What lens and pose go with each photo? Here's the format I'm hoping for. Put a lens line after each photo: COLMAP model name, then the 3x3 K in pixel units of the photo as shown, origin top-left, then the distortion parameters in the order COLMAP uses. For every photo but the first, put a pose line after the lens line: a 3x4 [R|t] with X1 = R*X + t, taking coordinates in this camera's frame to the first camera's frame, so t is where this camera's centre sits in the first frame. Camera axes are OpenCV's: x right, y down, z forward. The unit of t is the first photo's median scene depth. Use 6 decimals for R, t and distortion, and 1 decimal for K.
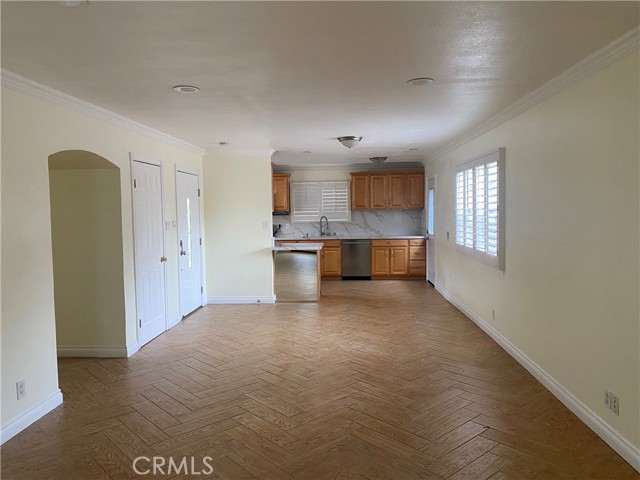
lens RADIAL K [[483.4, 0, 319.9], [0, 483.4, 240.3], [0, 0, 1]] dist [-0.003160, -0.001091]
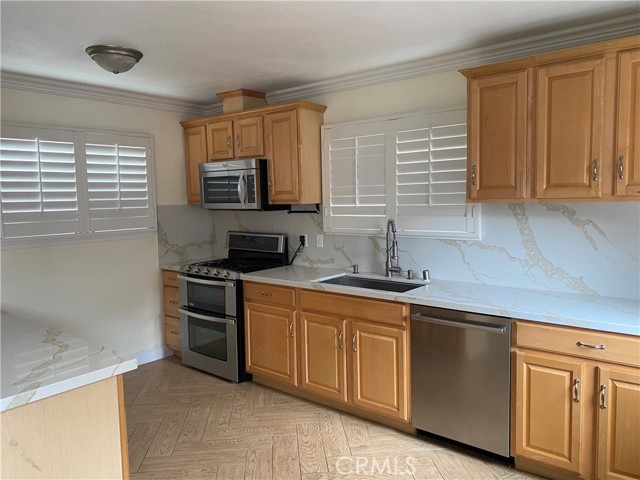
lens RADIAL K [[483.4, 0, 320.1], [0, 483.4, 238.2], [0, 0, 1]] dist [-0.003160, -0.001091]
pose [[0.811979, 0.046188, -0.581857, 0.161536], [-0.024970, 0.998700, 0.044432, -0.049984], [0.583153, -0.021549, 0.812077, 0.700473]]
